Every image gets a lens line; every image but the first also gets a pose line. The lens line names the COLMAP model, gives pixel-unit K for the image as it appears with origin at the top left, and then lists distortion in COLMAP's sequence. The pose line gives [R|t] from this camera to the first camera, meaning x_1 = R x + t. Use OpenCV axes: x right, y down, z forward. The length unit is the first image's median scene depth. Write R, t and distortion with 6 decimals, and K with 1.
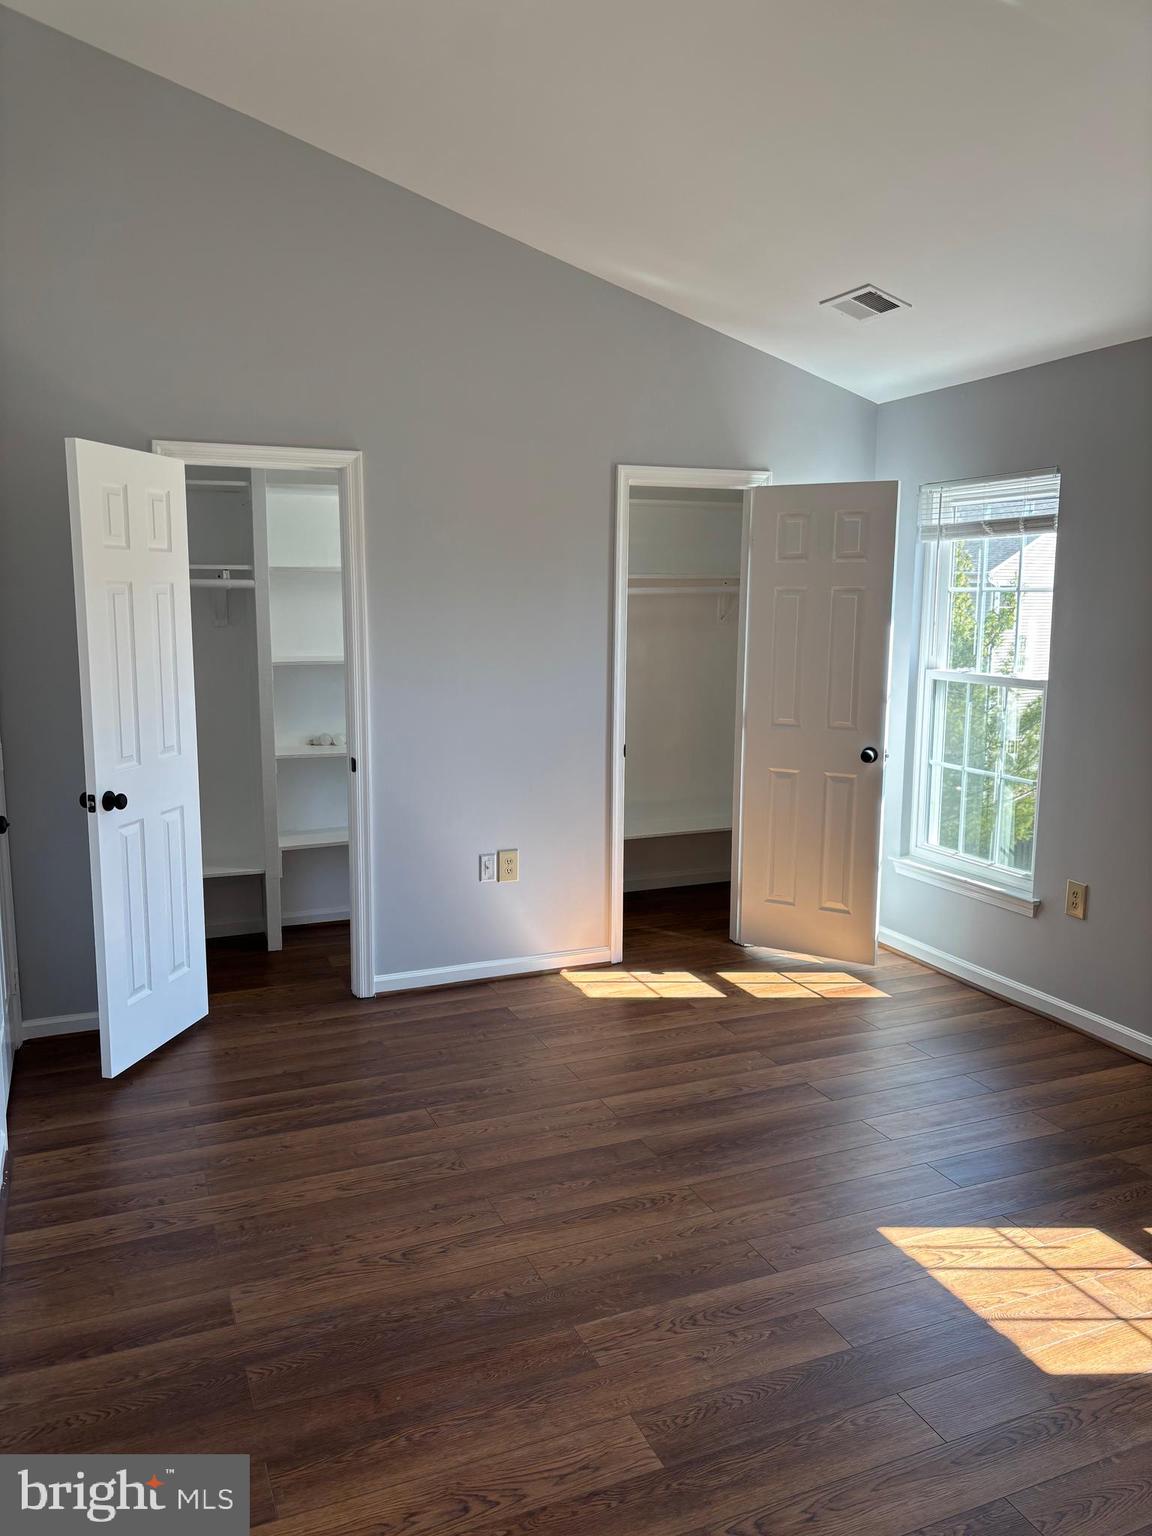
lens RADIAL K [[1193.1, 0, 574.6], [0, 1193.1, 771.0], [0, 0, 1]] dist [0.017049, -0.009991]
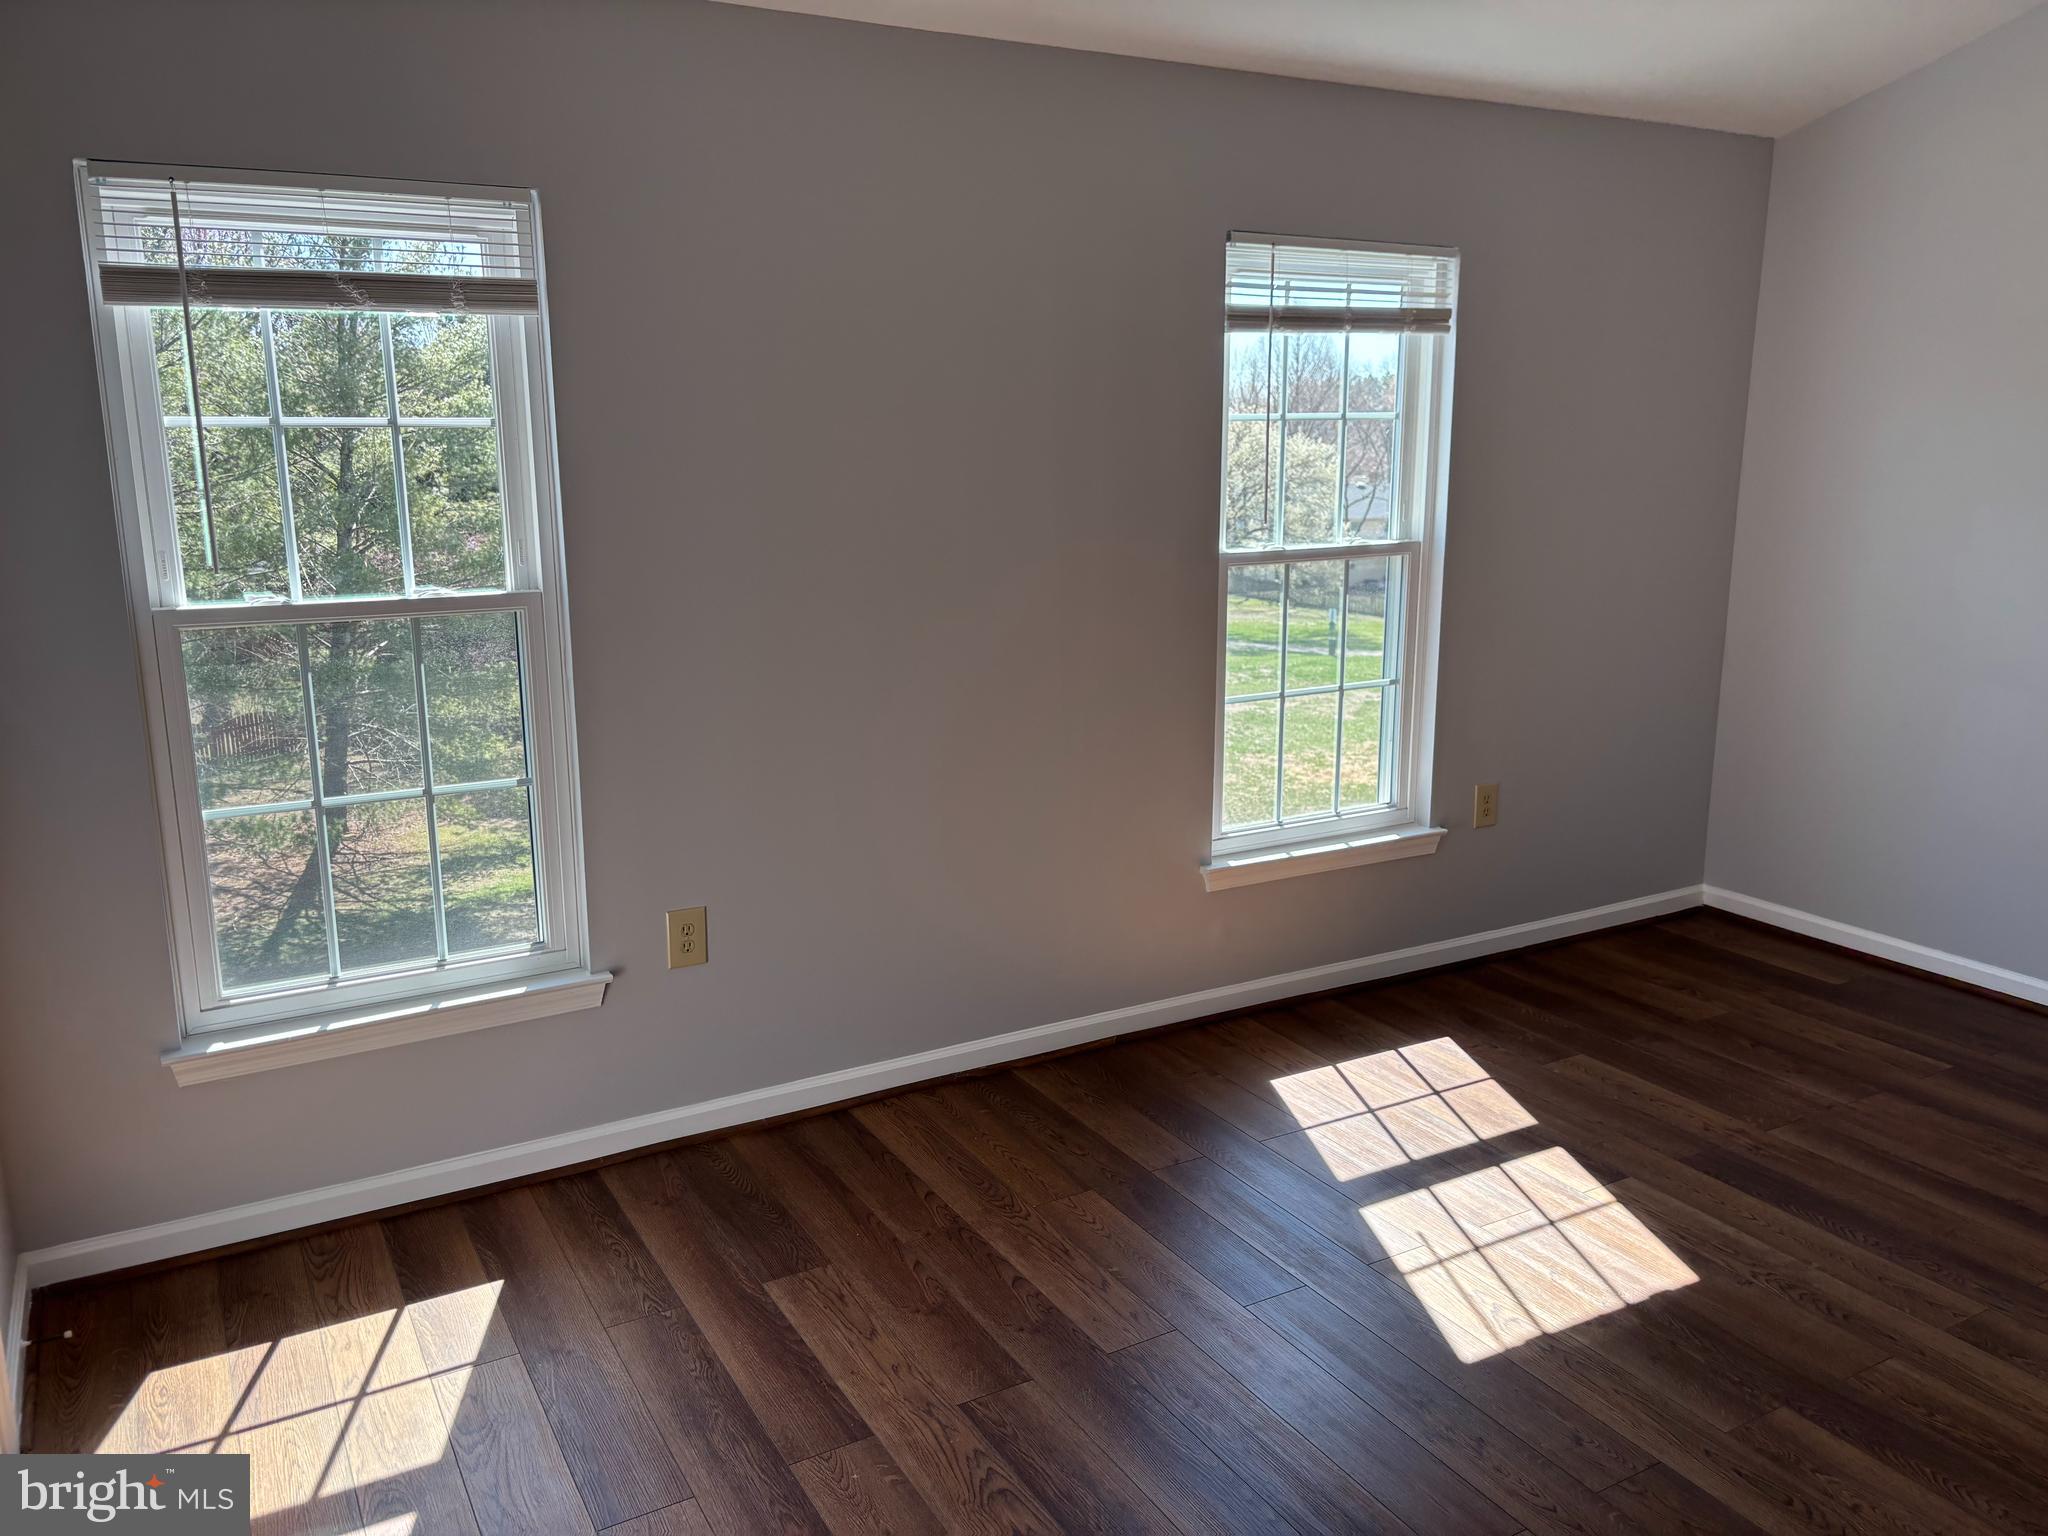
lens RADIAL K [[1590.9, 0, 1027.0], [0, 1590.9, 758.7], [0, 0, 1]] dist [0.017049, -0.009991]
pose [[-0.131366, -0.206292, 0.969632, -0.524106], [0.153949, 0.961997, 0.225525, -0.192034], [-0.979307, 0.178901, -0.094615, 1.272256]]
